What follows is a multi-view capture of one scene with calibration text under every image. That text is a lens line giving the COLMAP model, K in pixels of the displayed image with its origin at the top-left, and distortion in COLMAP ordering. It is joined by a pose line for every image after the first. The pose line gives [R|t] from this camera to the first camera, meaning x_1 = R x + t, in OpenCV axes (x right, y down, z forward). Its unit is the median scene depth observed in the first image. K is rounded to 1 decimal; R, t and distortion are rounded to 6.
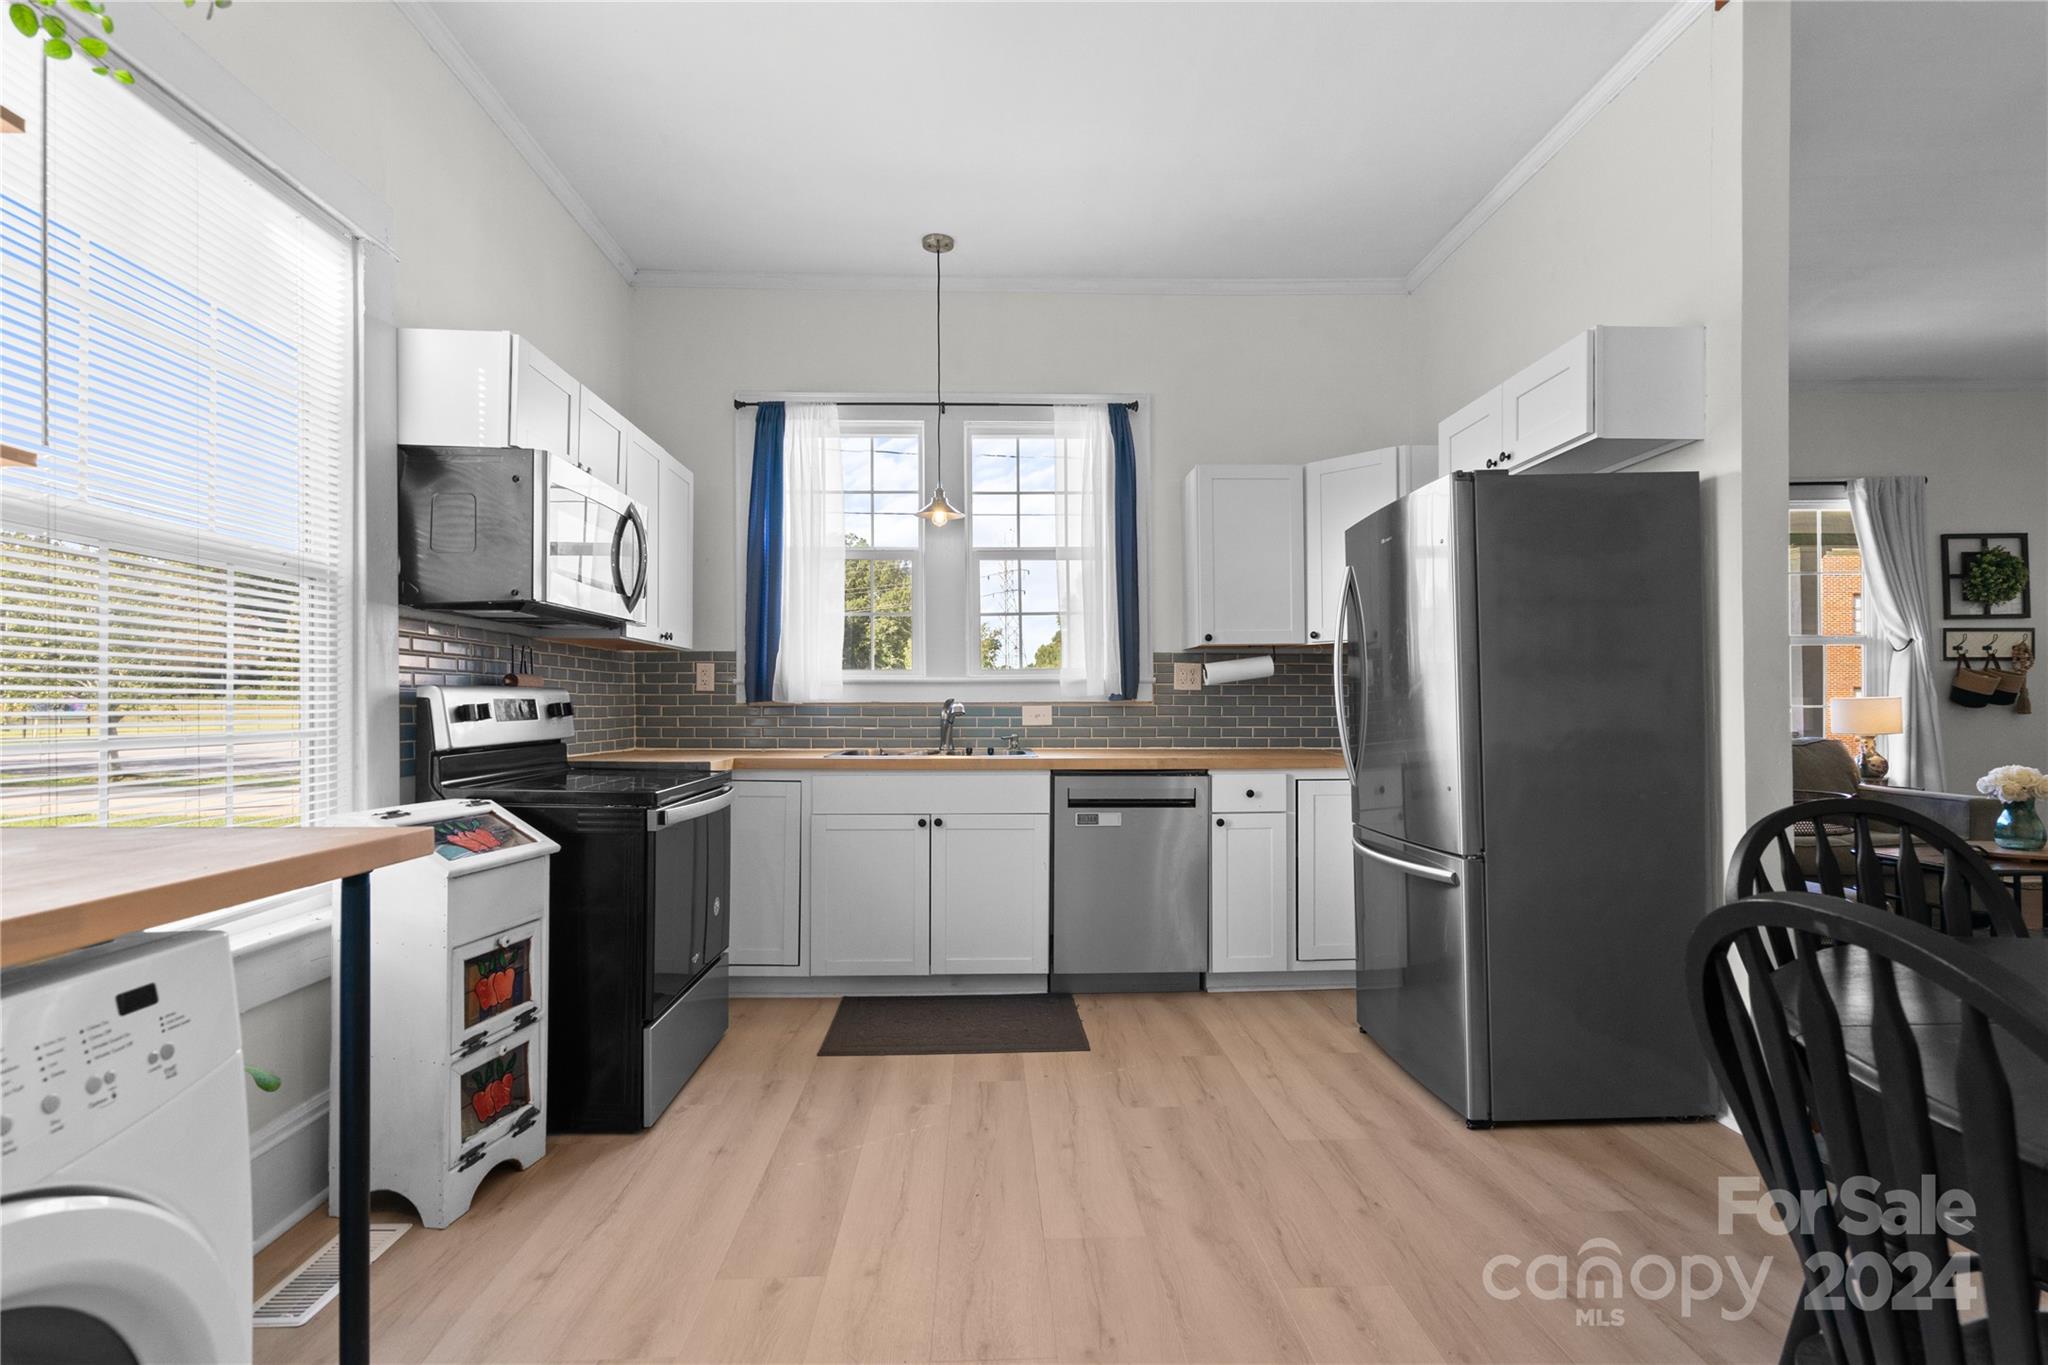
lens RADIAL K [[939.9, 0, 1013.2], [0, 939.9, 705.2], [0, 0, 1]] dist [-0.002341, -0.000315]
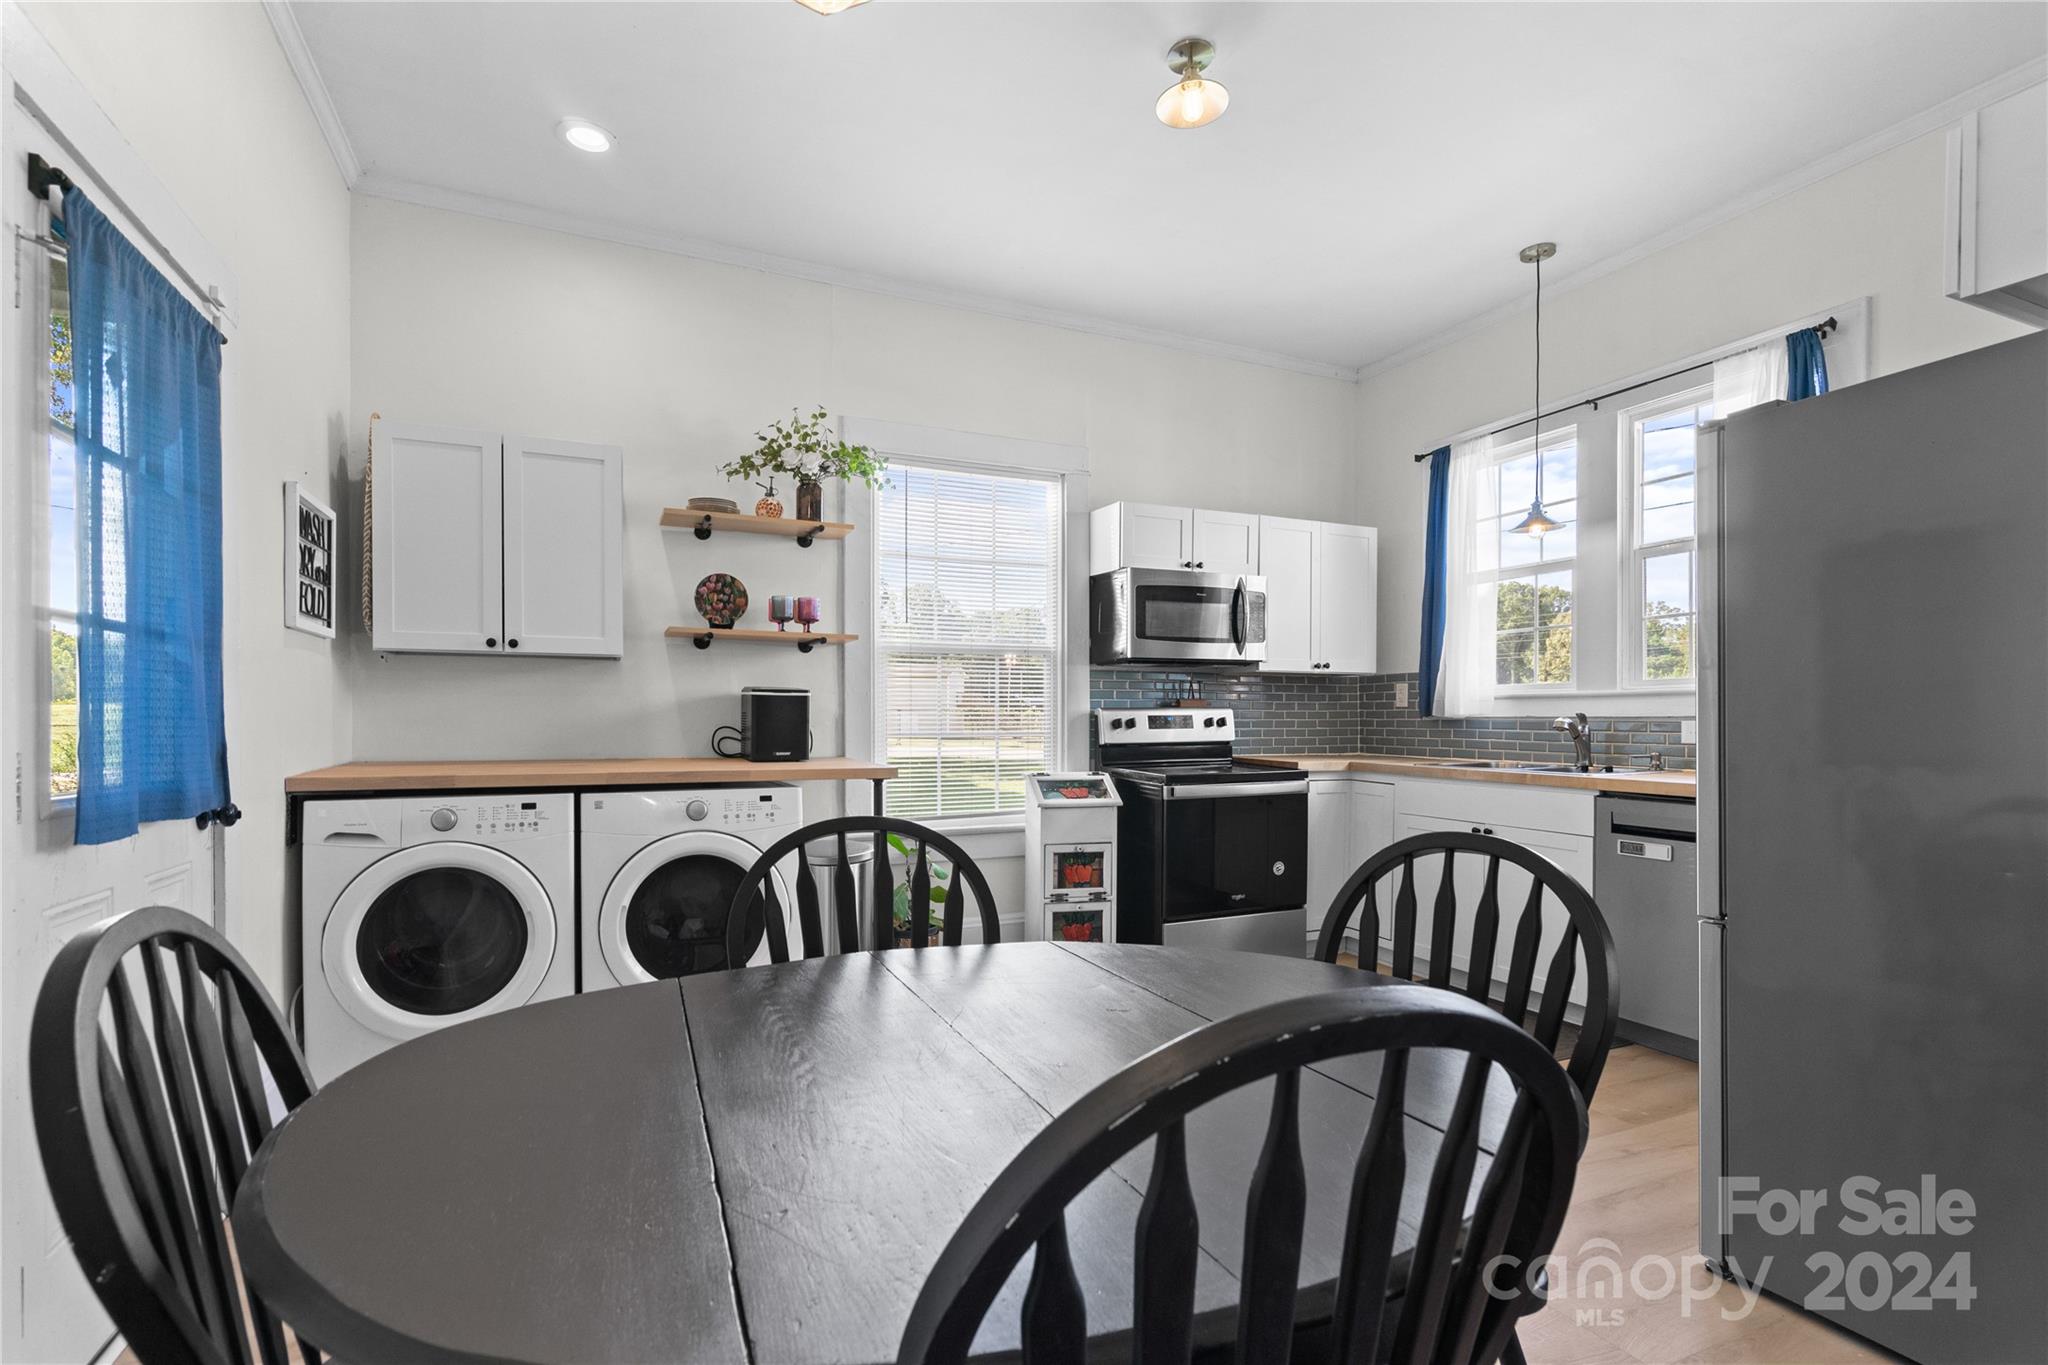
lens RADIAL K [[982.9, 0, 1021.5], [0, 982.9, 728.8], [0, 0, 1]] dist [0.000884, 0.000104]
pose [[0.367893, 0.012164, -0.929788, 0.744308], [0.000394, 0.999912, 0.013237, -0.004910], [0.929868, -0.005236, 0.367856, 0.118393]]
